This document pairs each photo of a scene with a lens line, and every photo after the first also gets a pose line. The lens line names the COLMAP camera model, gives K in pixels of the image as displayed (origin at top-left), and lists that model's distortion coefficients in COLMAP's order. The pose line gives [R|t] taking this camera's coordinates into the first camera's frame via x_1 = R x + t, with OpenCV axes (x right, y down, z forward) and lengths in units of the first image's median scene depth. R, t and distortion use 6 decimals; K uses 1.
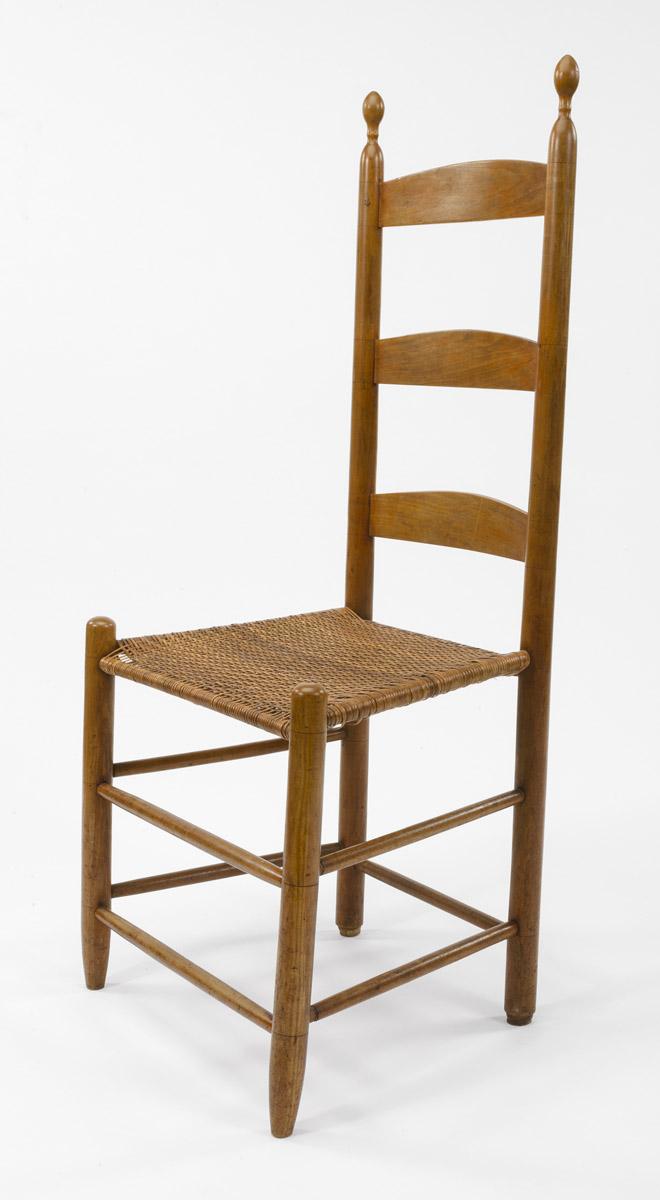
lens RADIAL K [[1772.3, 0, 331.2], [0, 1772.3, 650.1], [0, 0, 1]] dist [-0.019852, -0.032133]
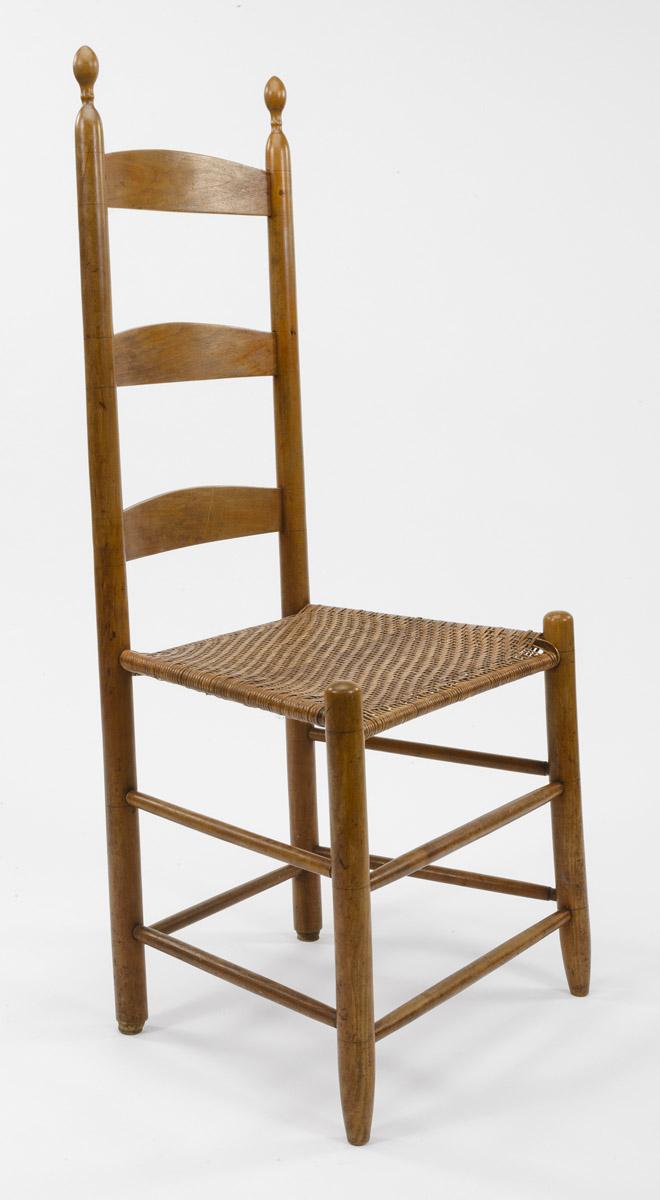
lens RADIAL K [[1772.3, 0, 331.2], [0, 1772.3, 650.1], [0, 0, 1]] dist [-0.019852, -0.032133]
pose [[-0.383857, -0.178812, 0.905914, -0.861537], [0.173723, 0.949568, 0.261040, -0.246385], [-0.906903, 0.257580, -0.333434, 1.278134]]
